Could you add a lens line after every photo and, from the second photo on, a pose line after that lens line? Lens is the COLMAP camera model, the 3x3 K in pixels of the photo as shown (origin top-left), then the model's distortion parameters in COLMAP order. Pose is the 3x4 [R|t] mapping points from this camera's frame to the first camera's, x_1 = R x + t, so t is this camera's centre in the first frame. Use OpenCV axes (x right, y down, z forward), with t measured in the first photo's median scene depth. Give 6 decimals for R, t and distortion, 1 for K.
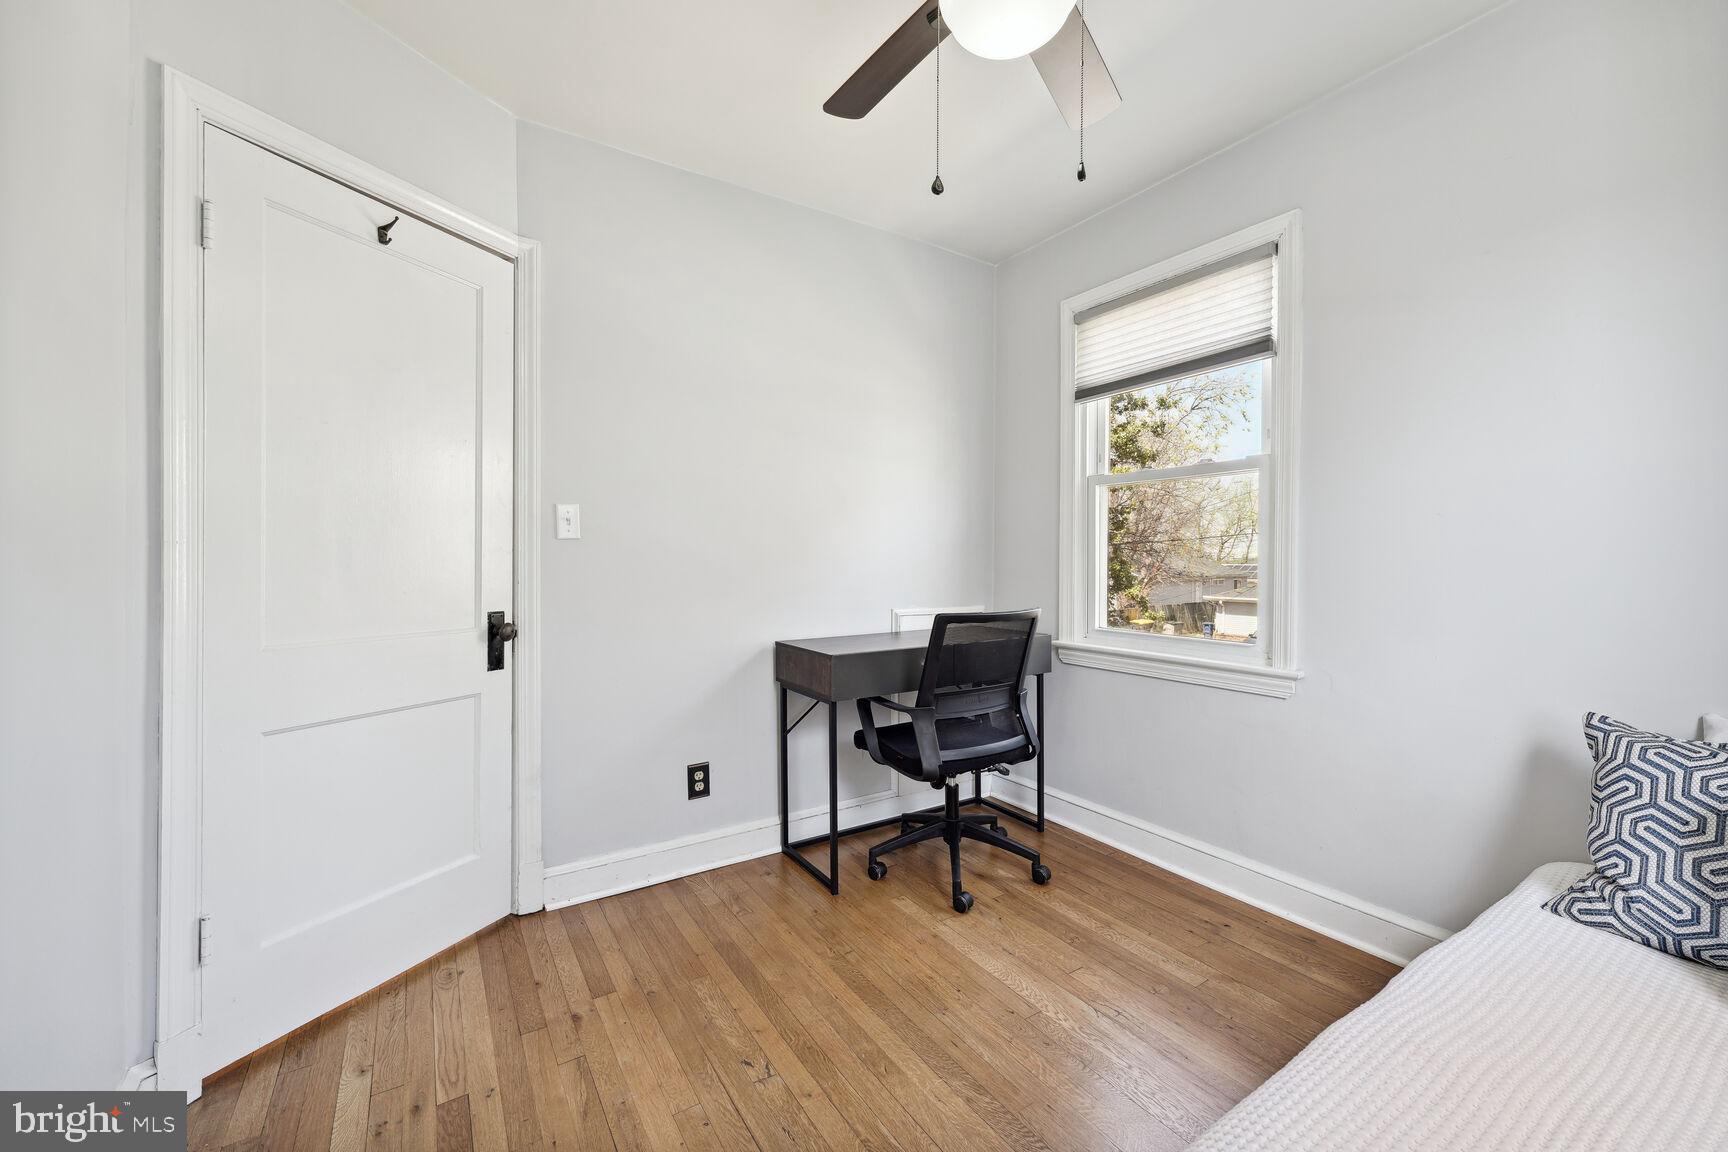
lens RADIAL K [[690.6, 0, 864.0], [0, 690.6, 565.2], [0, 0, 1]] dist [-0.001056, -0.000030]
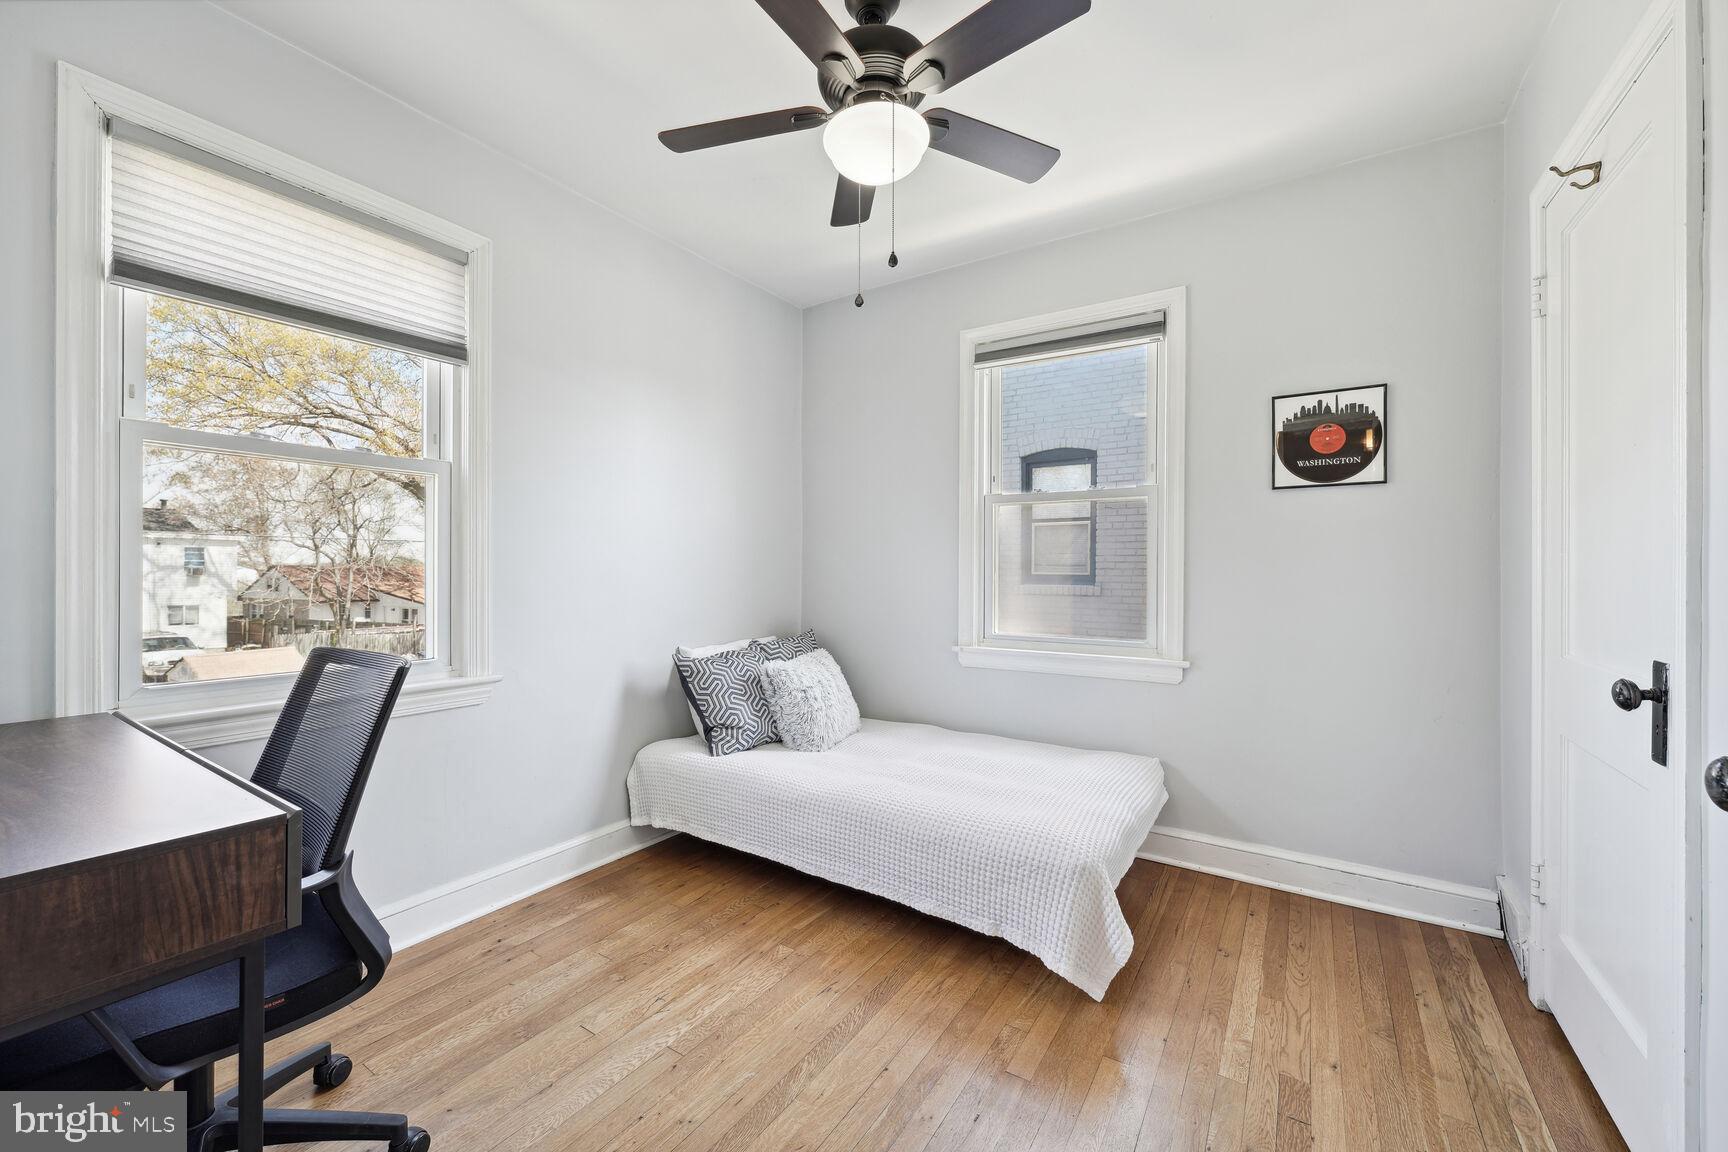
lens RADIAL K [[690.6, 0, 856.9], [0, 690.6, 569.8], [0, 0, 1]] dist [-0.001056, -0.000030]
pose [[-0.414484, -0.003272, 0.910051, -0.546824], [0.000686, 0.999992, 0.003907, -0.011433], [-0.910056, 0.002244, -0.414478, 0.883592]]
